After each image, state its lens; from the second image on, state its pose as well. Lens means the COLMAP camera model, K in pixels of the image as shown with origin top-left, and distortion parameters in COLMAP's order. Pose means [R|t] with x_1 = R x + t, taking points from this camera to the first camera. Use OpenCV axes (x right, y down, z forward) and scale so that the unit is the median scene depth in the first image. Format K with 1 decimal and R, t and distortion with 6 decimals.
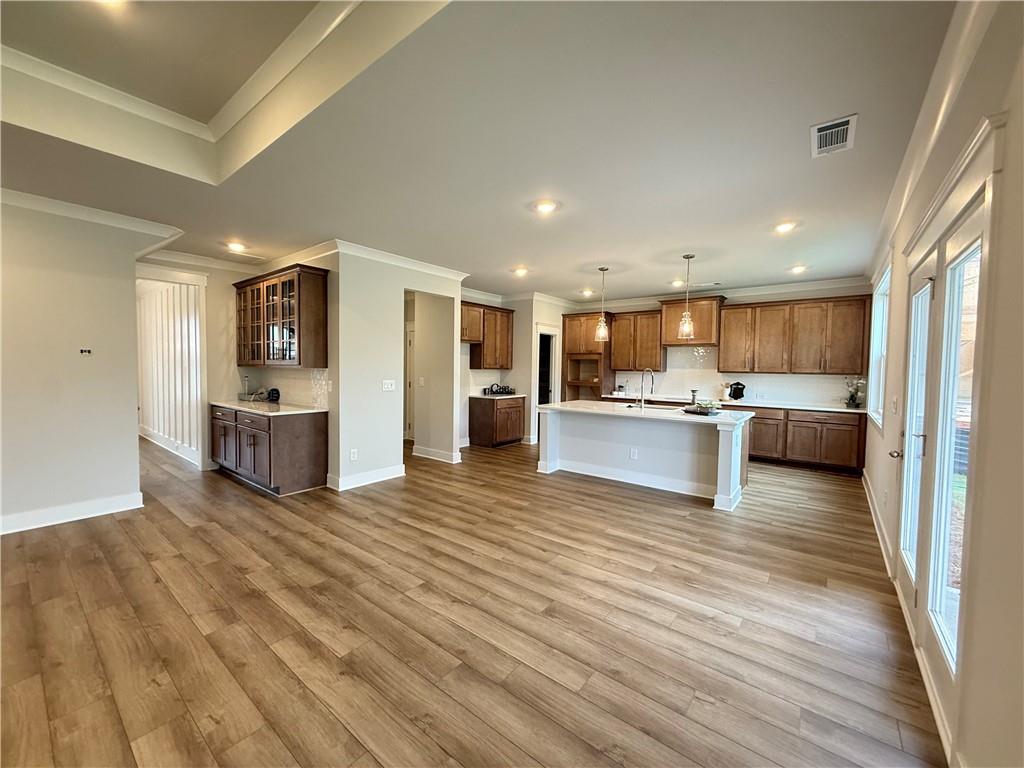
lens RADIAL K [[406.6, 0, 511.1], [0, 406.6, 381.3], [0, 0, 1]] dist [-0.001492, 0.000178]
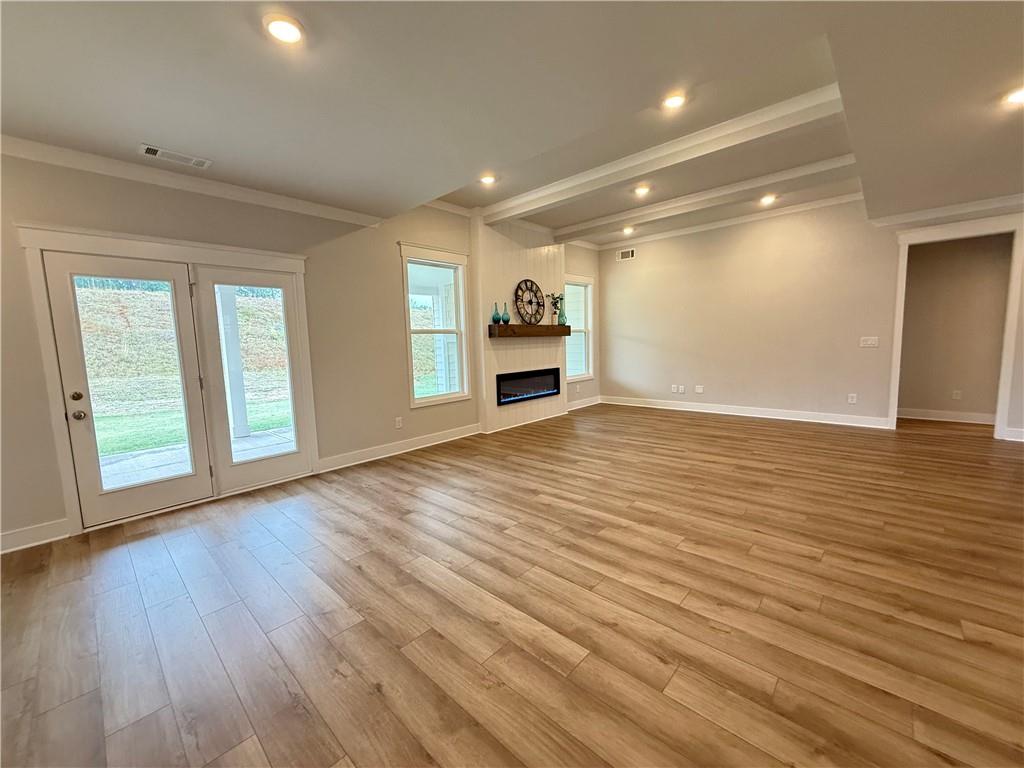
lens RADIAL K [[406.6, 0, 511.0], [0, 406.6, 382.4], [0, 0, 1]] dist [-0.001492, 0.000178]
pose [[-0.996465, 0.007629, 0.083658, -0.254318], [0.019303, 0.990015, 0.139633, -0.033831], [-0.081757, 0.140754, -0.986663, 1.560669]]
